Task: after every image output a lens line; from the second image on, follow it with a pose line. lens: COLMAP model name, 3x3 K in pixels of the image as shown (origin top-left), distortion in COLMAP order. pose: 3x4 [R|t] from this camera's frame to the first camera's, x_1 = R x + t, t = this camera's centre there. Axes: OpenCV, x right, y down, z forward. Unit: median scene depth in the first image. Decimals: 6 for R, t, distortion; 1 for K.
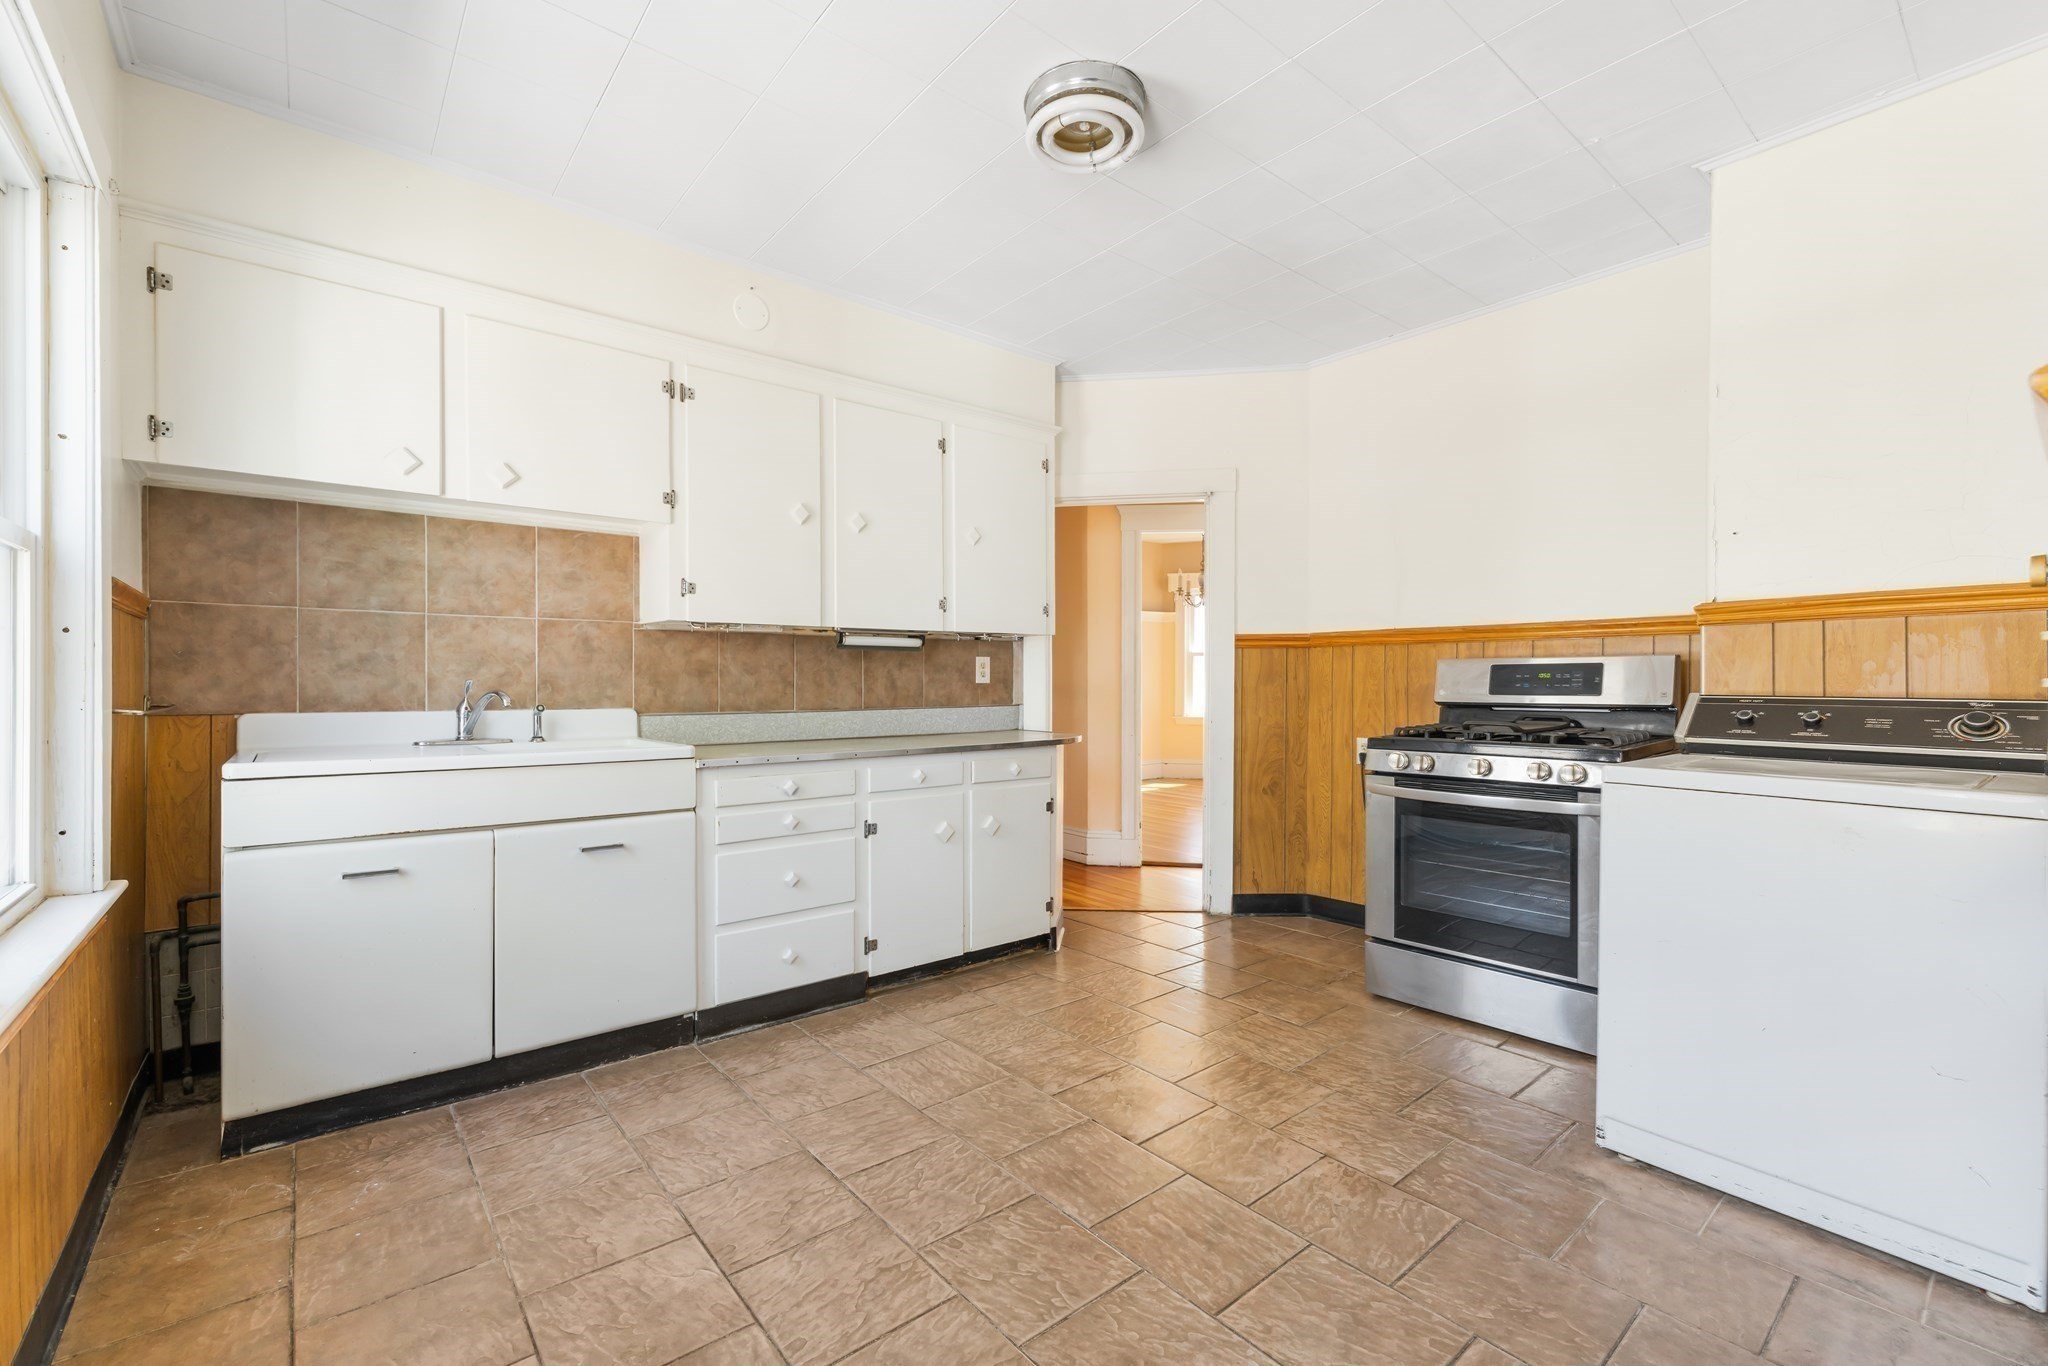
lens RADIAL K [[877.7, 0, 1017.0], [0, 877.7, 688.2], [0, 0, 1]] dist [0.001098, 0.000254]
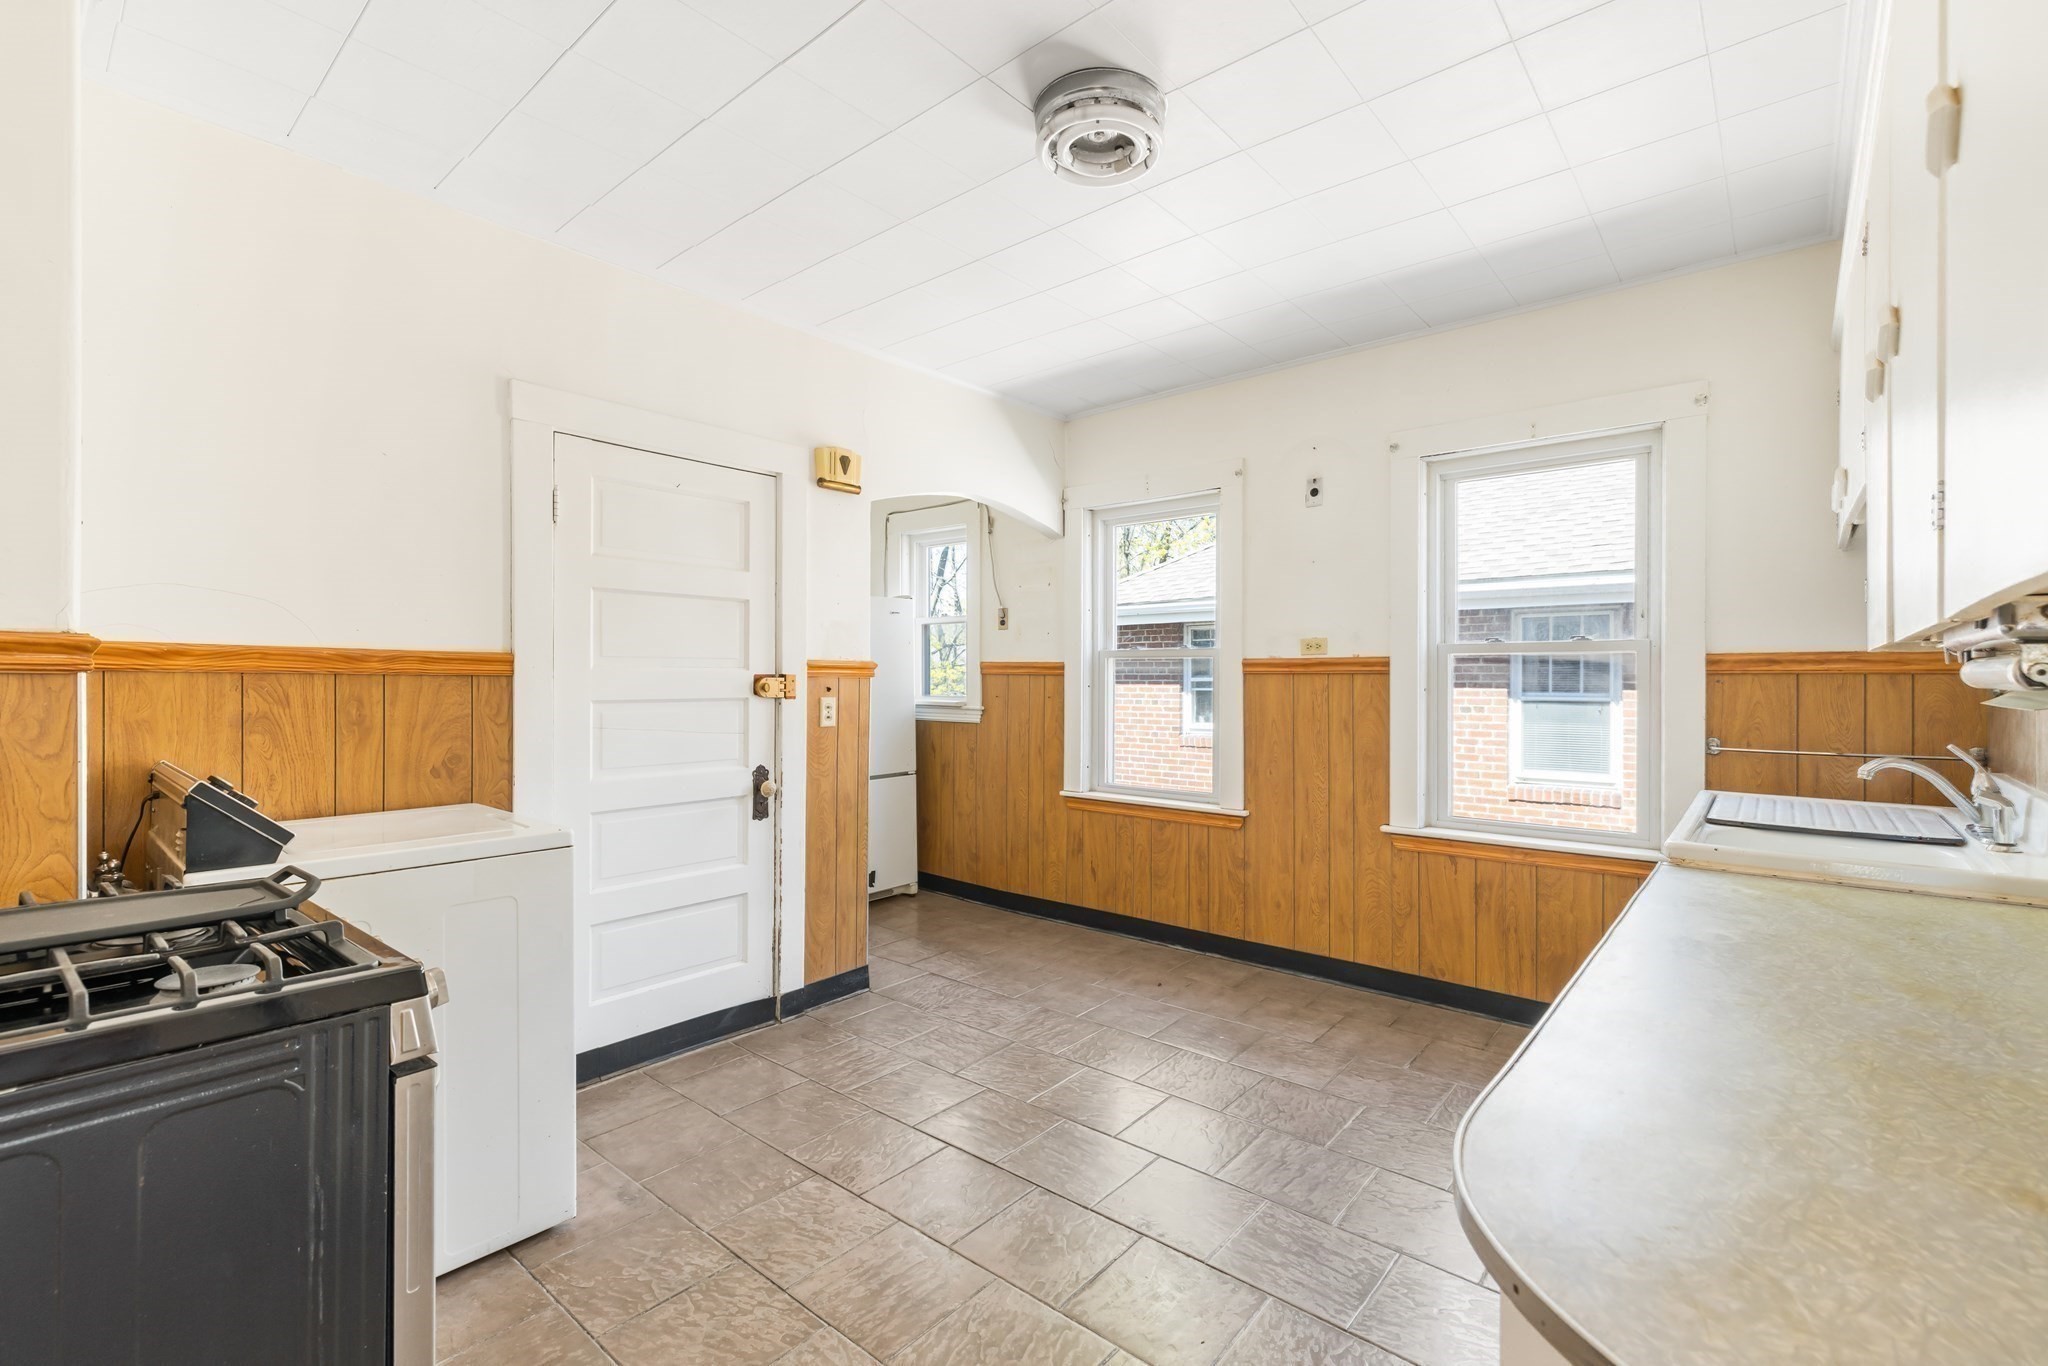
lens RADIAL K [[877.7, 0, 1033.9], [0, 877.7, 677.9], [0, 0, 1]] dist [0.001098, 0.000254]
pose [[-0.985342, 0.000337, -0.170591, 0.266839], [-0.000765, 0.999979, 0.006396, -0.073254], [0.170589, 0.006433, -0.985321, 1.692306]]
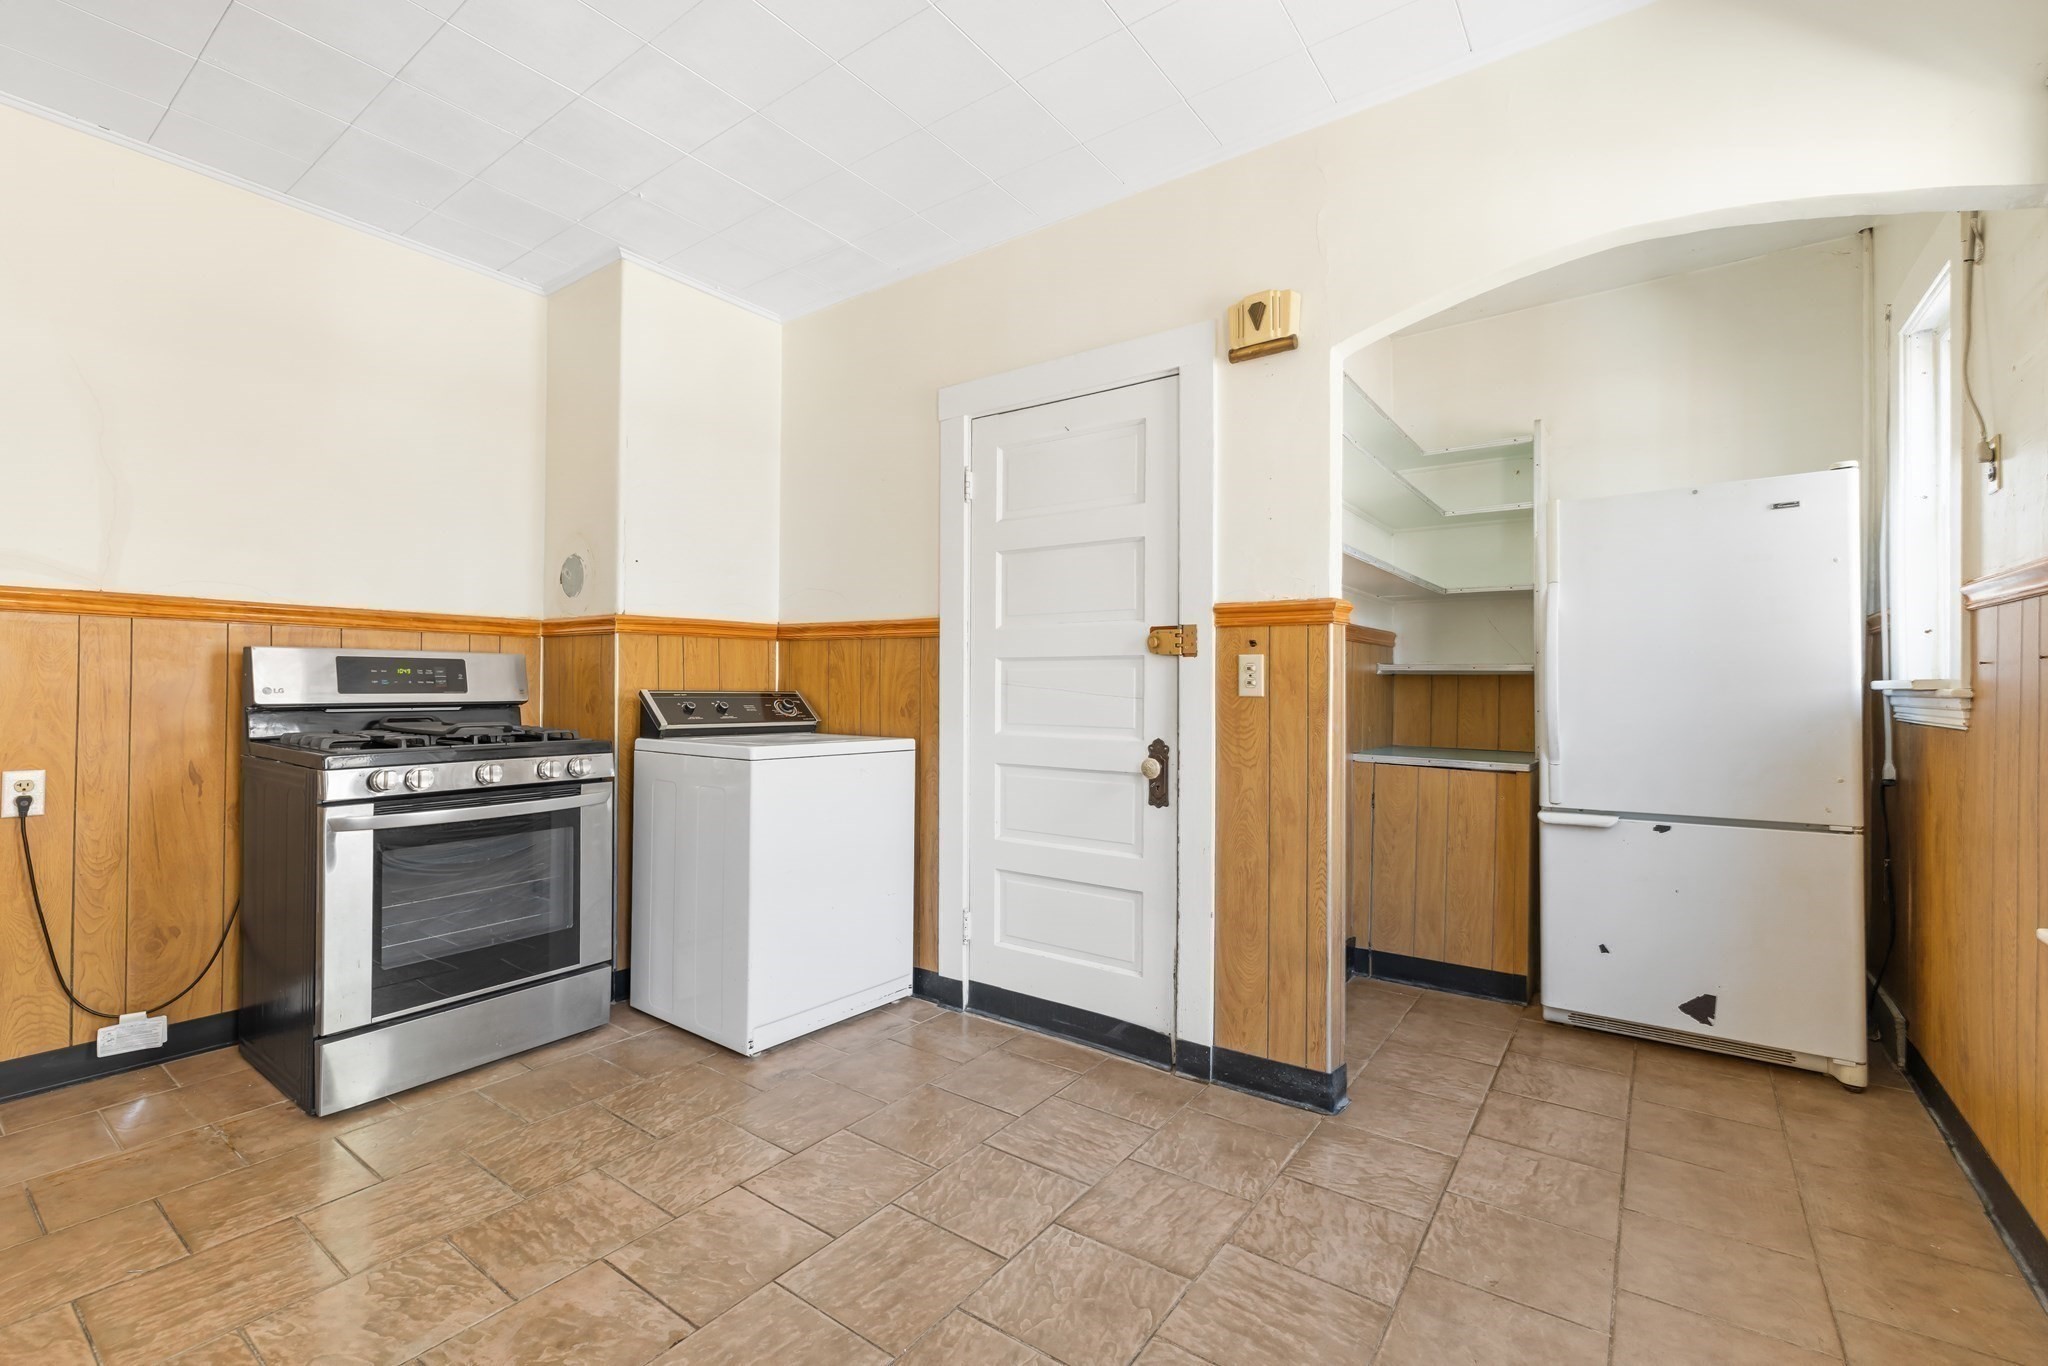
lens RADIAL K [[877.7, 0, 1013.8], [0, 877.7, 677.6], [0, 0, 1]] dist [0.001098, 0.000254]
pose [[-0.248416, 0.008222, 0.968619, -0.519425], [0.000011, 0.999964, -0.008485, -0.000593], [-0.968653, -0.002097, -0.248407, 0.780506]]
